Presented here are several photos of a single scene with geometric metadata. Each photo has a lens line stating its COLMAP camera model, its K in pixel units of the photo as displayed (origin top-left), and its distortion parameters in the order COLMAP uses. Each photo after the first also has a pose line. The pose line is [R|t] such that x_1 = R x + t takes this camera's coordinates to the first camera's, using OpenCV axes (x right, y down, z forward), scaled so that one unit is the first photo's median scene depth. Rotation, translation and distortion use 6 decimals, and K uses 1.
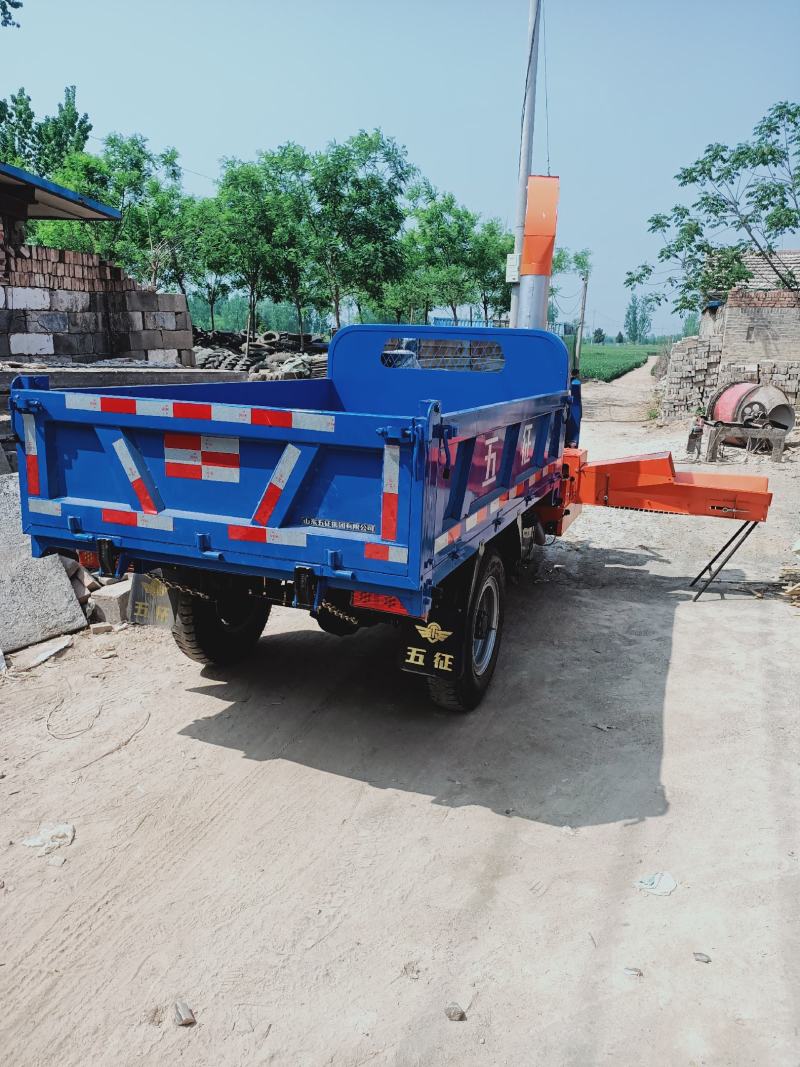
lens RADIAL K [[788.1, 0, 398.7], [0, 788.1, 537.3], [0, 0, 1]] dist [0.053056, -0.042556]
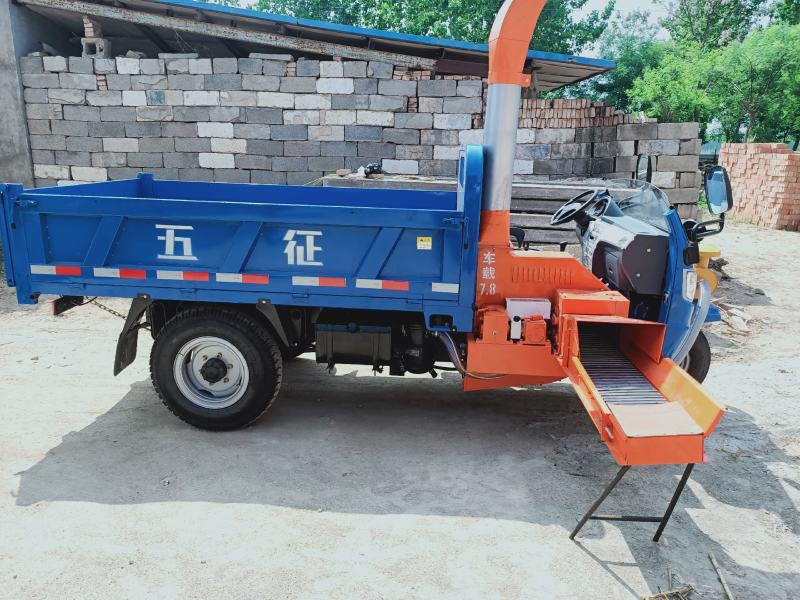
lens RADIAL K [[590.9, 0, 398.7], [0, 590.9, 308.4], [0, 0, 1]] dist [0.053056, -0.042556]
pose [[0.287501, 0.219863, -0.932203, 0.745616], [-0.236708, 0.959414, 0.153277, -0.146035], [0.928069, 0.176593, 0.327876, 0.650762]]
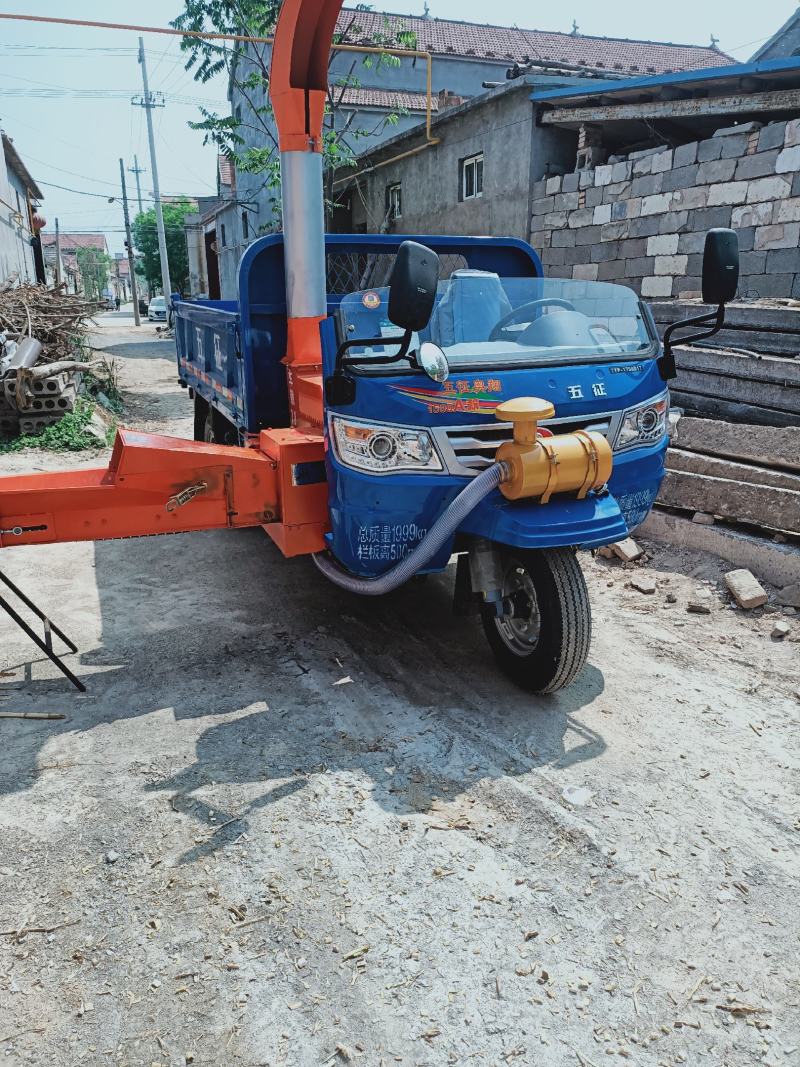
lens RADIAL K [[788.1, 0, 398.7], [0, 788.1, 536.4], [0, 0, 1]] dist [0.053056, -0.042556]
pose [[-0.737249, 0.171710, -0.653436, 0.571653], [-0.180917, 0.881670, 0.435807, -0.320132], [0.650947, 0.439516, -0.618945, 1.495863]]
